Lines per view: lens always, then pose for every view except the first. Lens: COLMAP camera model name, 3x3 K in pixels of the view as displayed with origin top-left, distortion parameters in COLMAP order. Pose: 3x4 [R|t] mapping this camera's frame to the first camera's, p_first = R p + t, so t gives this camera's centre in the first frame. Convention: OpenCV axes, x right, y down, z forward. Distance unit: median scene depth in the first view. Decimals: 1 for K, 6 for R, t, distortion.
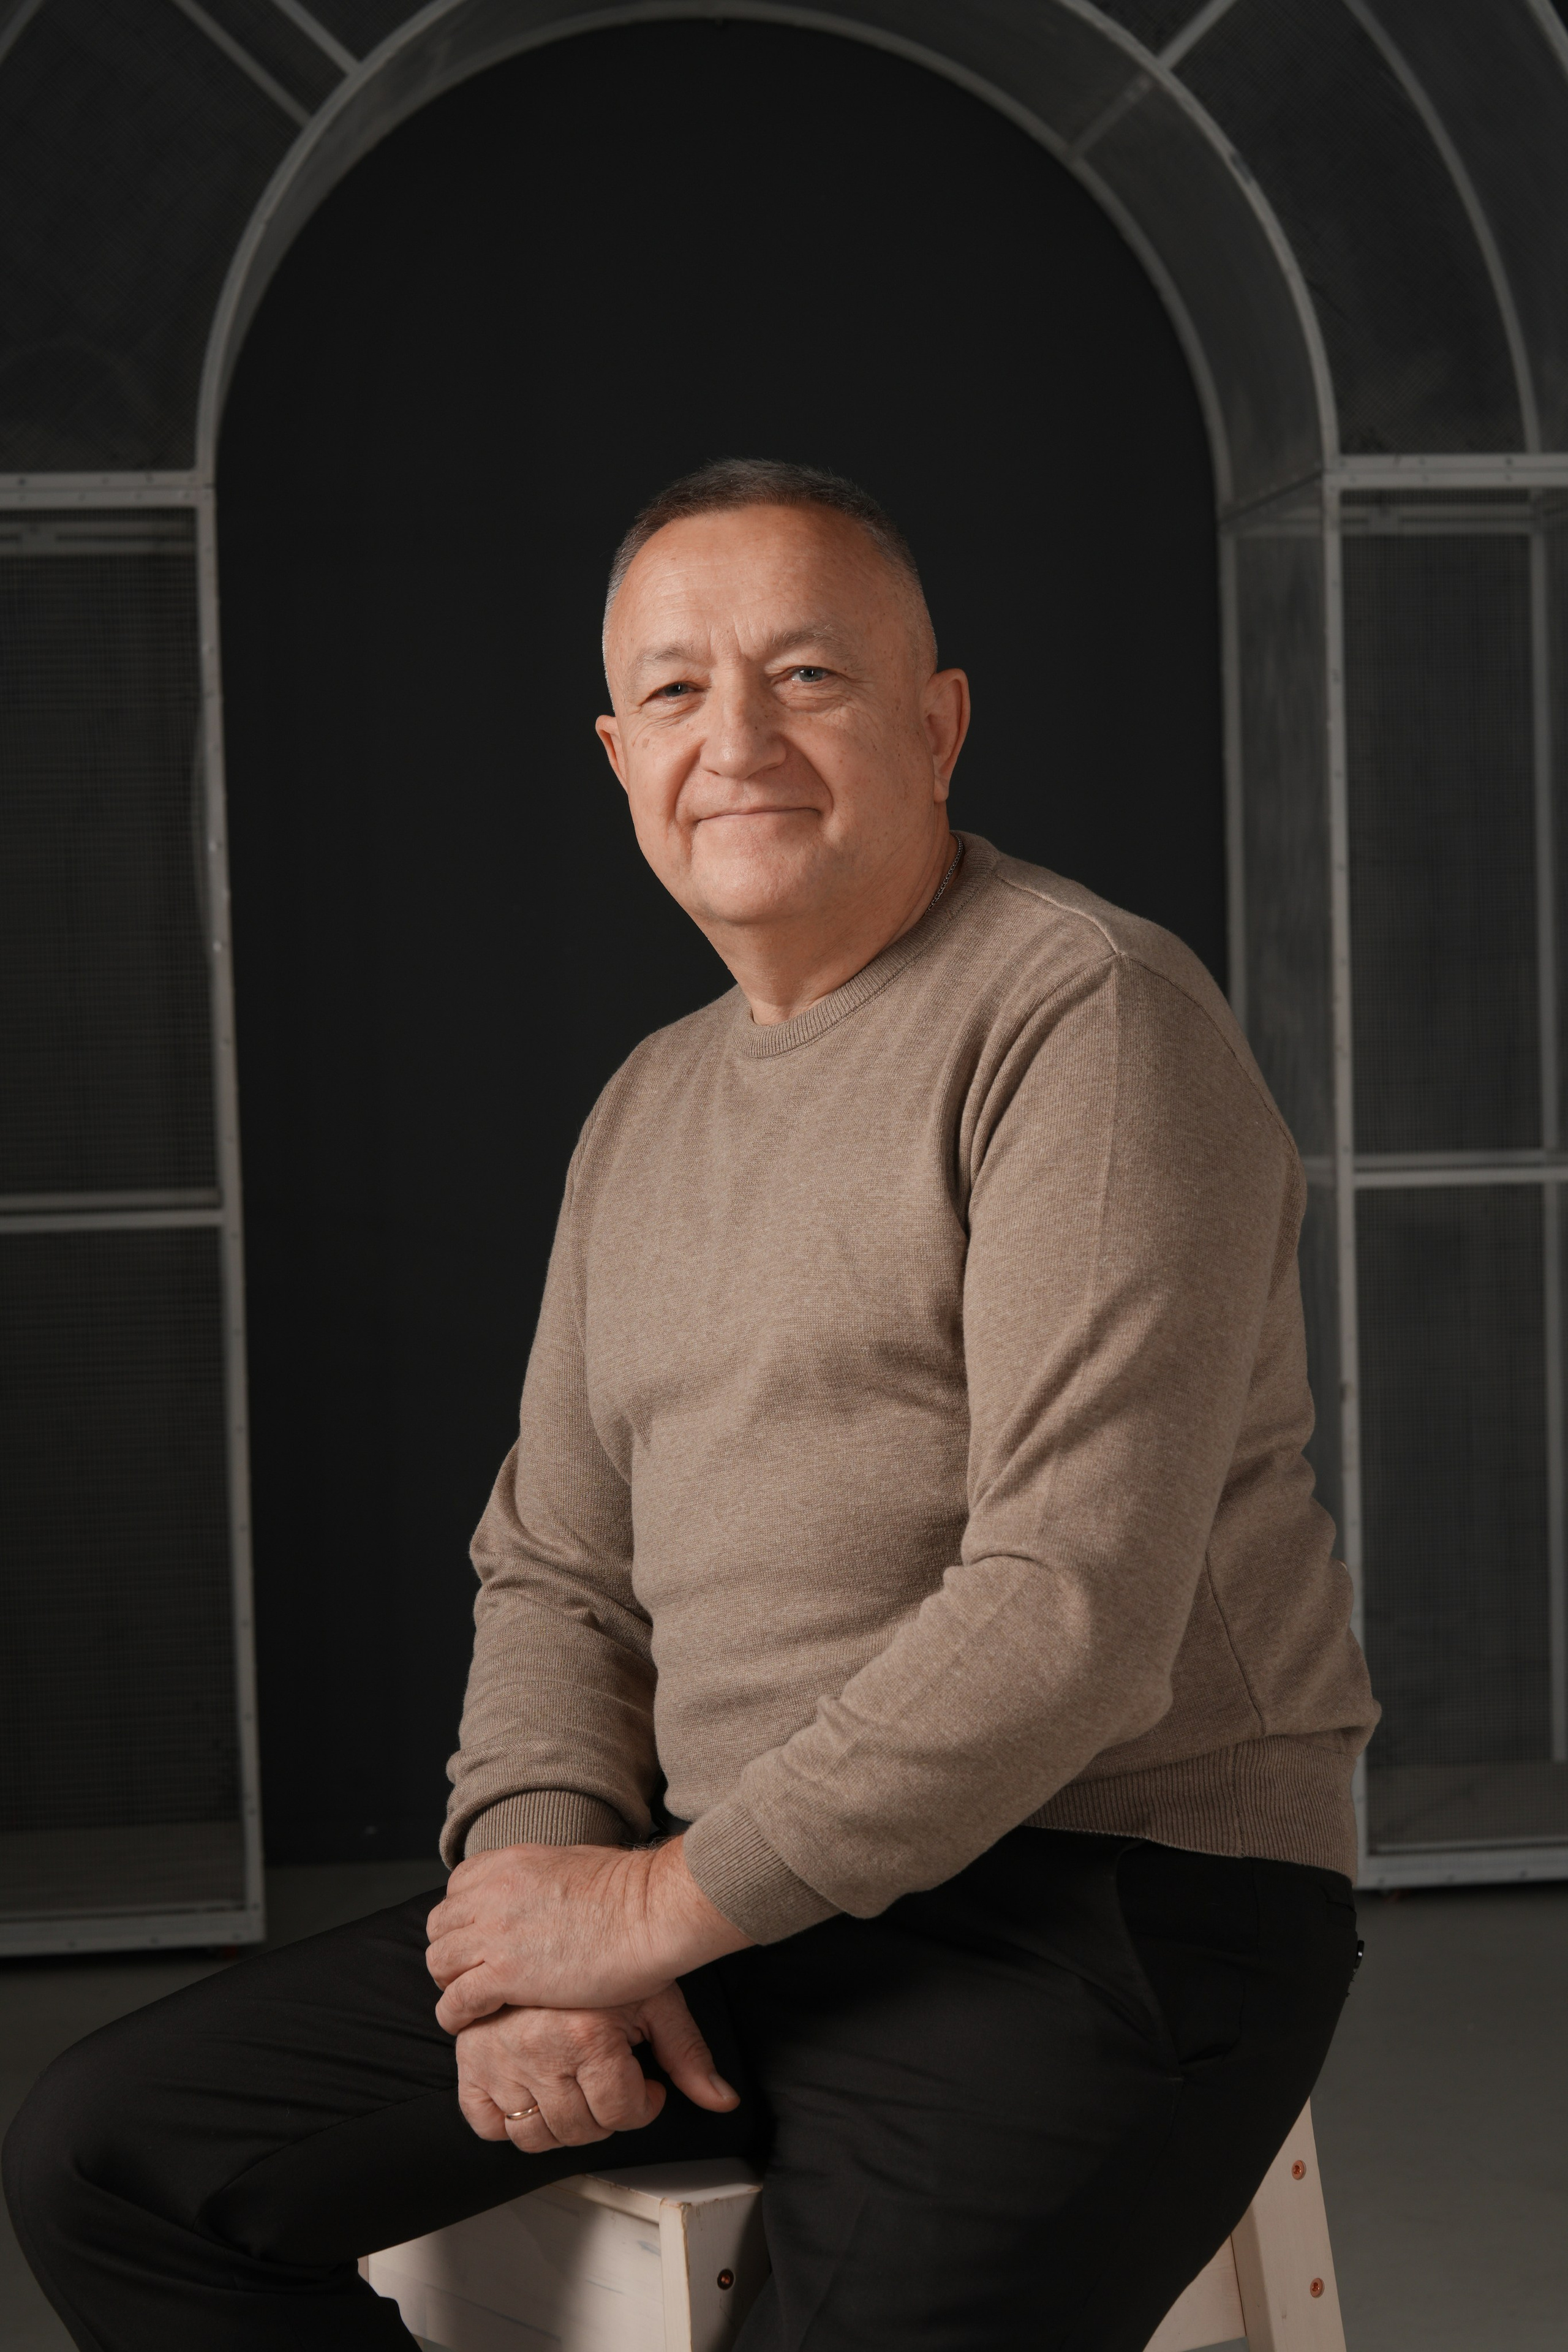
lens RADIAL K [[4501.2, 0, 736.3], [0, 4501.2, 1201.5], [0, 0, 1]] dist [0.301679, -2.135090]
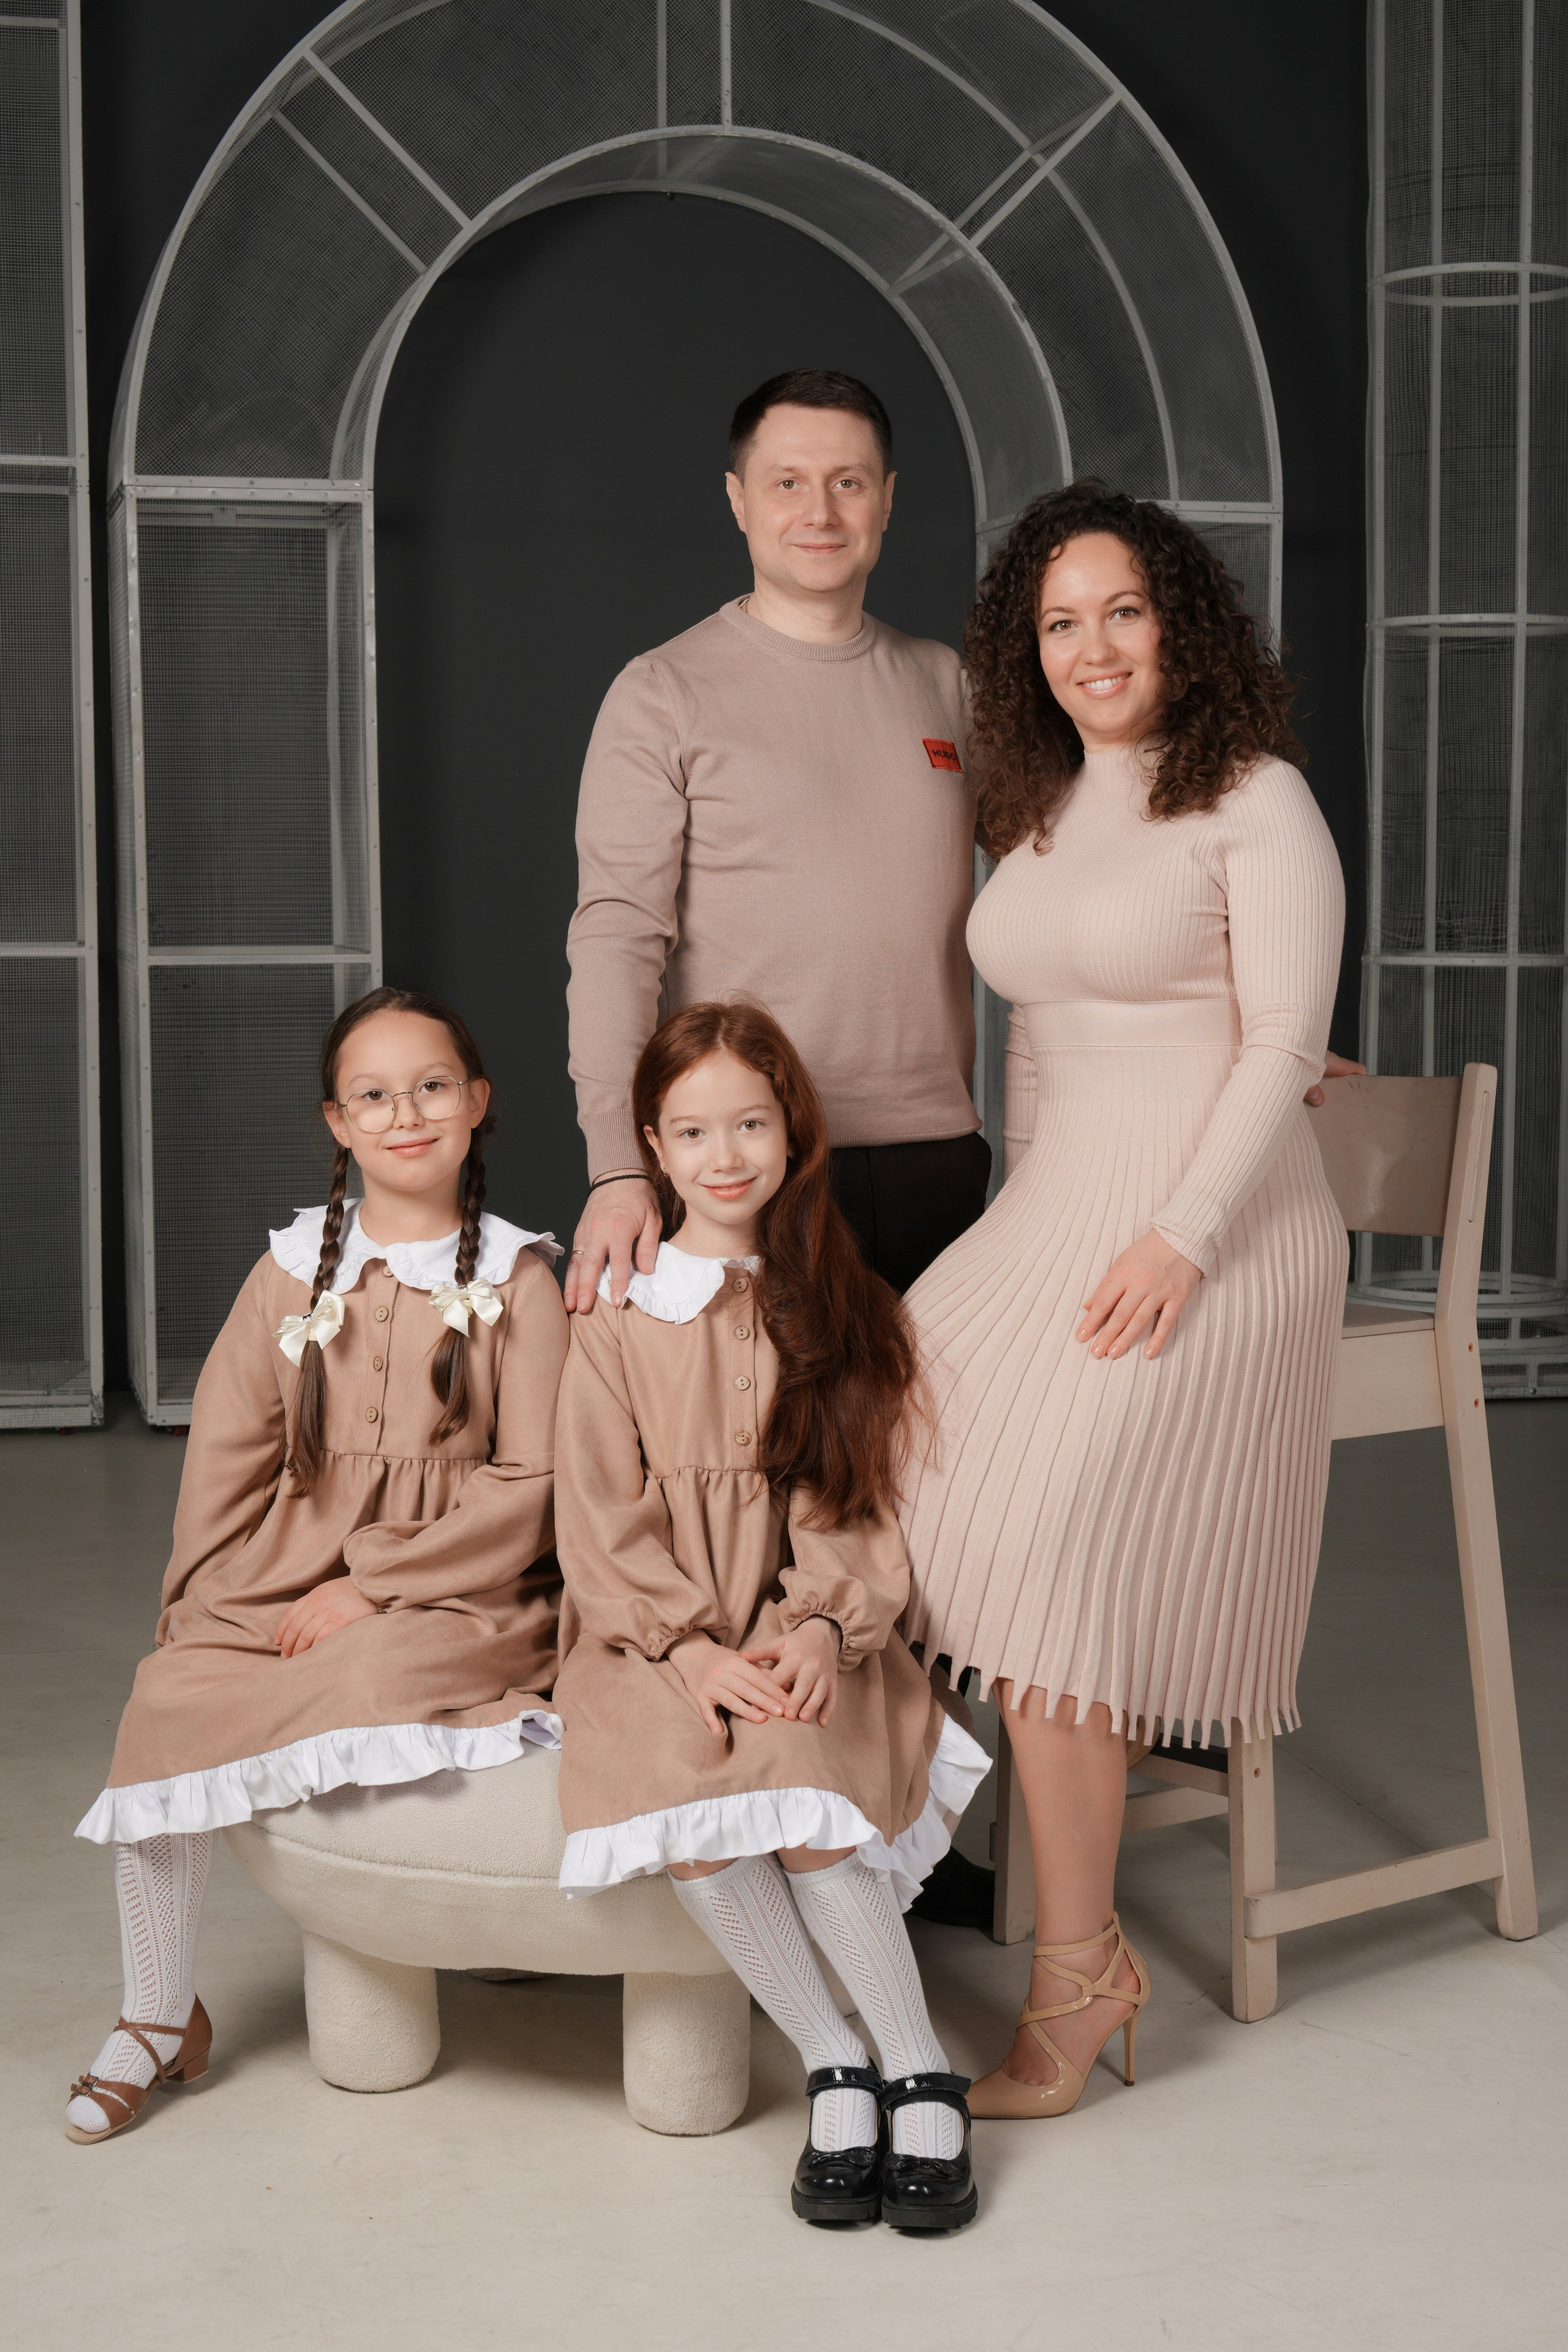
lens RADIAL K [[3696.4, 0, 784.0], [0, 3696.4, 1176.0], [0, 0, 1]] dist [-0.006055, -0.005083]
pose [[0.991761, 0.015474, 0.127164, -0.407412], [-0.019304, 0.999395, 0.028944, 0.114056], [-0.126639, -0.031160, 0.991459, -0.846061]]
